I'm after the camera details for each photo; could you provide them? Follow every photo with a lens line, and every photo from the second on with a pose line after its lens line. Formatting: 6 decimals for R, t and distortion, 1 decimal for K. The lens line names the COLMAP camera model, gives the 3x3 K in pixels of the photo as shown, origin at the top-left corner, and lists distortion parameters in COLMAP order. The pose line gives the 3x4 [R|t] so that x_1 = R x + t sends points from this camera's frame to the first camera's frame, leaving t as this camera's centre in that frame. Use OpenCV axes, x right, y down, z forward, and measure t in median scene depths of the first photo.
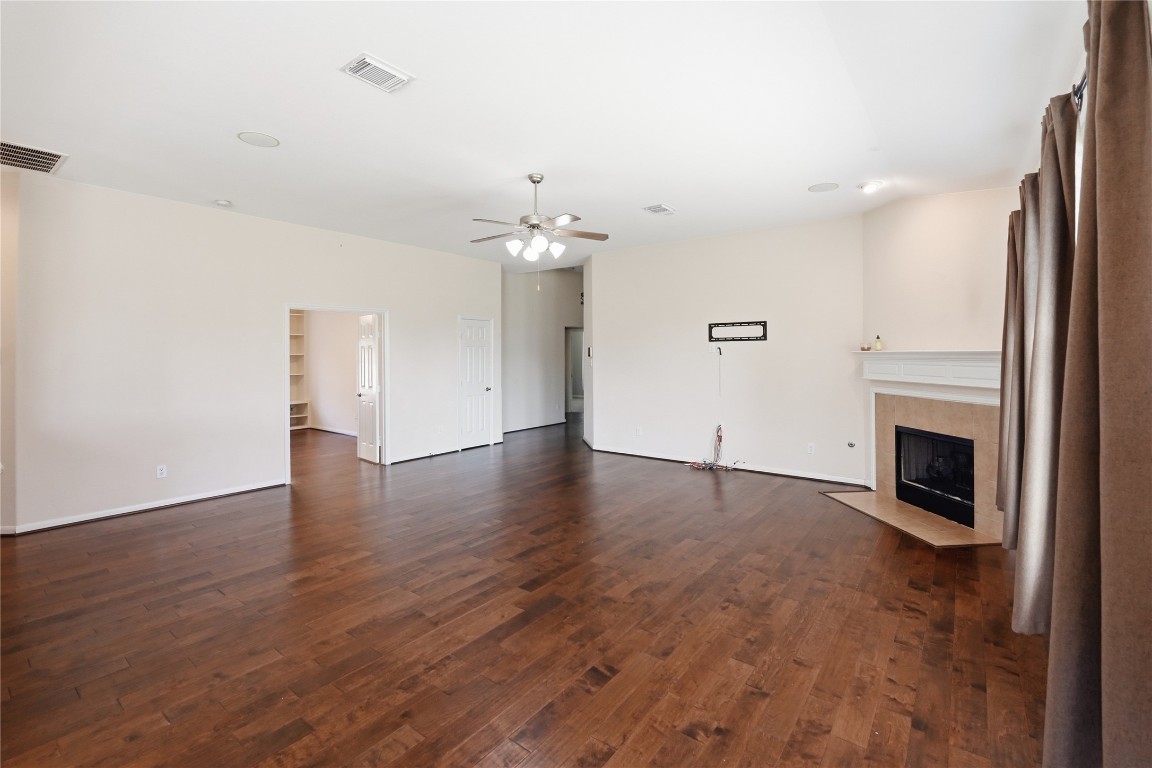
lens RADIAL K [[506.7, 0, 575.2], [0, 506.7, 354.3], [0, 0, 1]] dist [-0.001086, -0.005029]
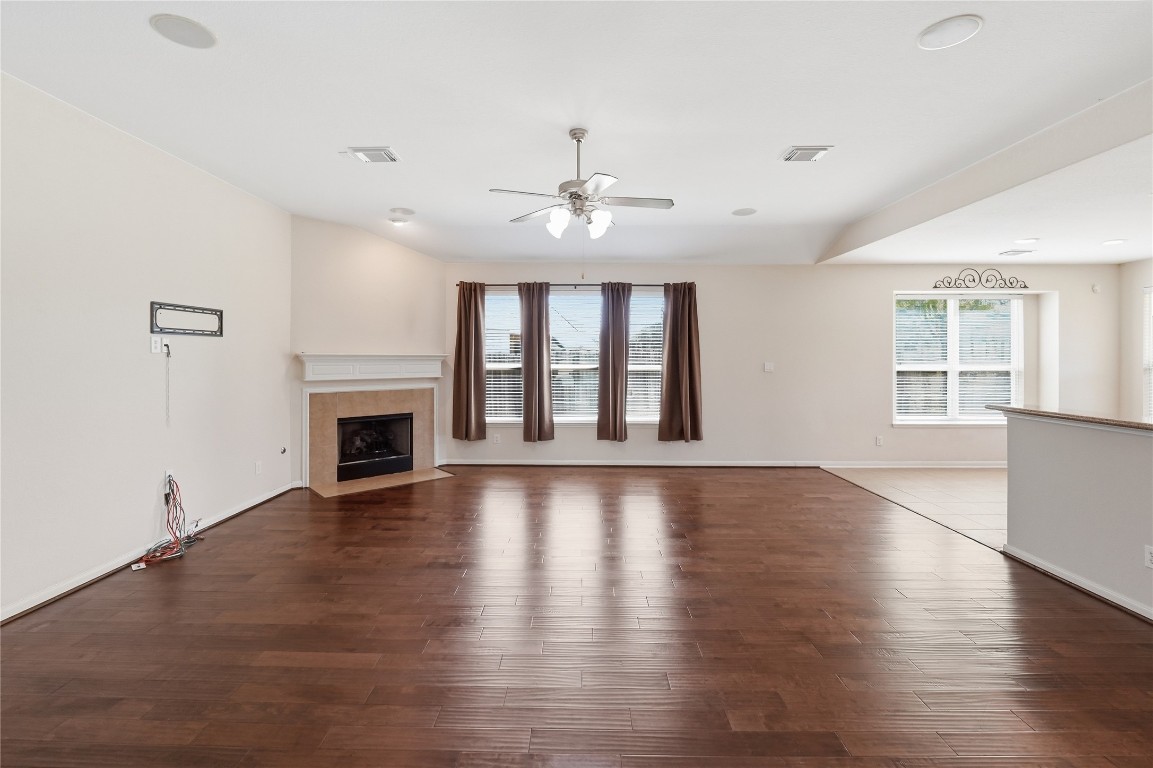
lens RADIAL K [[499.1, 0, 574.8], [0, 499.1, 362.7], [0, 0, 1]] dist [-0.011482, 0.000050]
pose [[-0.595535, -0.007805, 0.803292, -0.488734], [-0.001586, 0.999962, 0.008540, 0.002454], [-0.803328, 0.003812, -0.595525, 1.014964]]
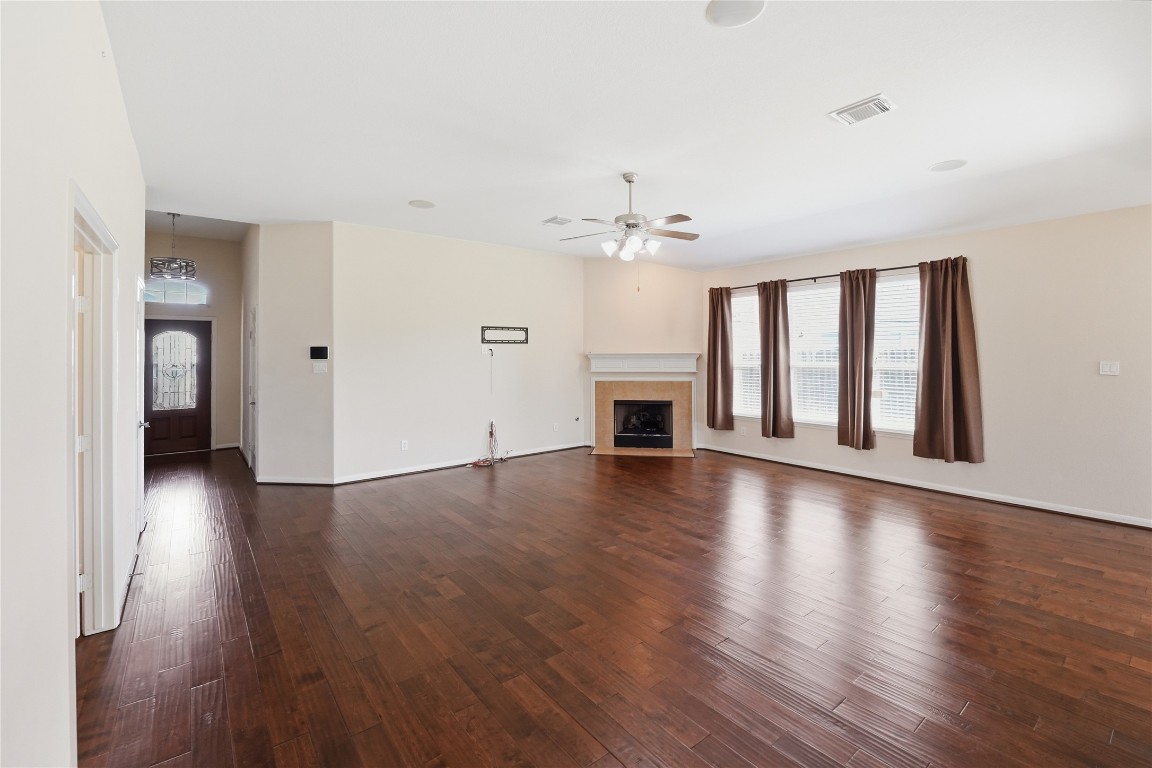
lens RADIAL K [[494.7, 0, 583.9], [0, 494.7, 351.8], [0, 0, 1]] dist [-0.001302, -0.000103]
pose [[0.242788, 0.005886, 0.970062, -0.719601], [0.003736, 0.999969, -0.007002, 0.000433], [-0.970072, 0.005324, 0.242758, 0.586804]]
